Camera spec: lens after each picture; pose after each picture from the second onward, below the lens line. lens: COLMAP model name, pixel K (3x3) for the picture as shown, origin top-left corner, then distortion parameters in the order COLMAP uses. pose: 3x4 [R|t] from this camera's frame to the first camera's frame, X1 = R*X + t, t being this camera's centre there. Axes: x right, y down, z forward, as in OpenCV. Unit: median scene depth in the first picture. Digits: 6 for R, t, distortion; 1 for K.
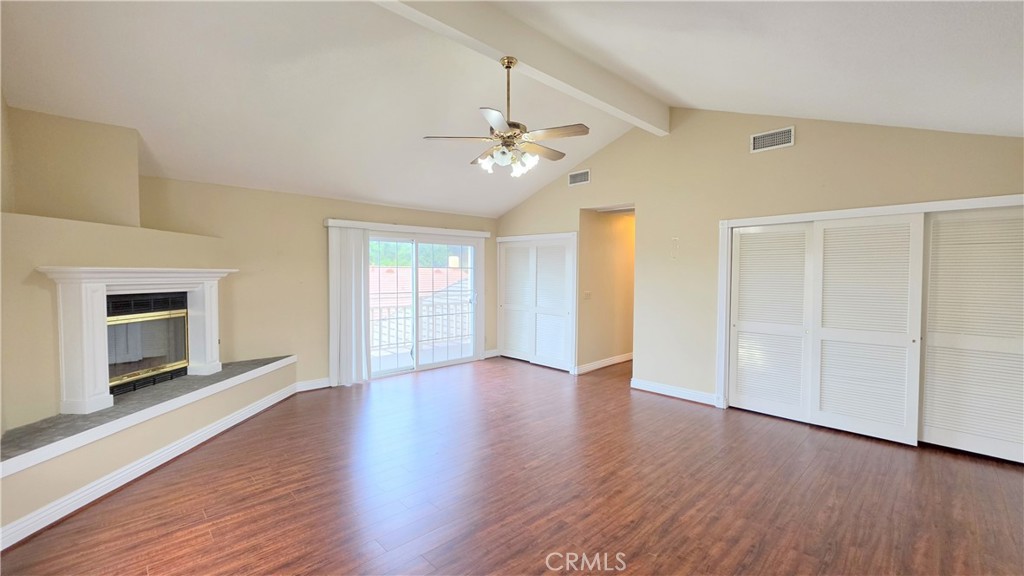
lens RADIAL K [[417.0, 0, 509.8], [0, 417.0, 287.2], [0, 0, 1]] dist [-0.004835, -0.000092]
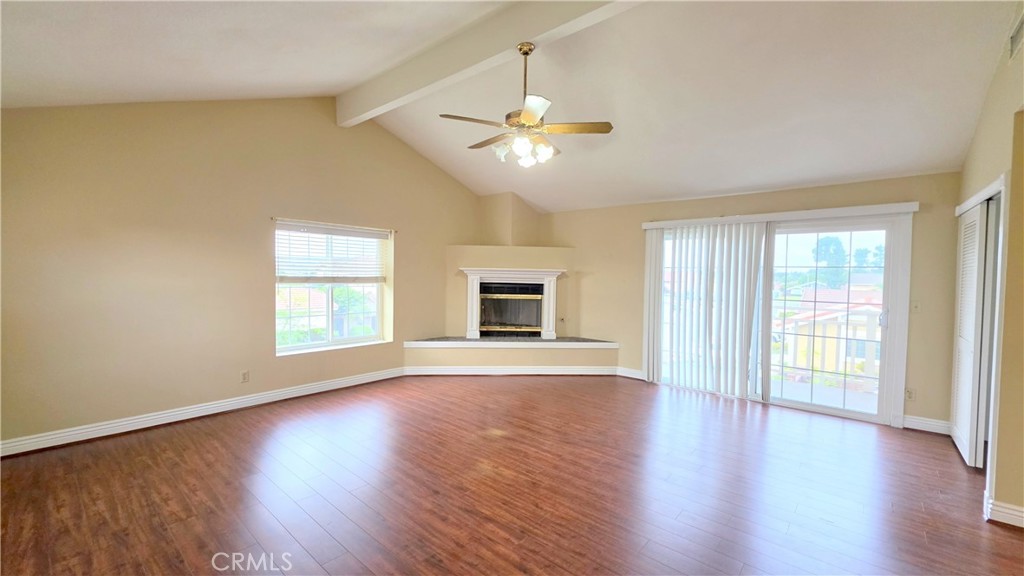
lens RADIAL K [[415.2, 0, 510.5], [0, 415.2, 299.3], [0, 0, 1]] dist [0.000409, 0.000023]
pose [[0.103535, 0.062336, -0.992670, 0.781583], [-0.047856, 0.997190, 0.057629, -0.016073], [0.993474, 0.041539, 0.106227, 0.723831]]
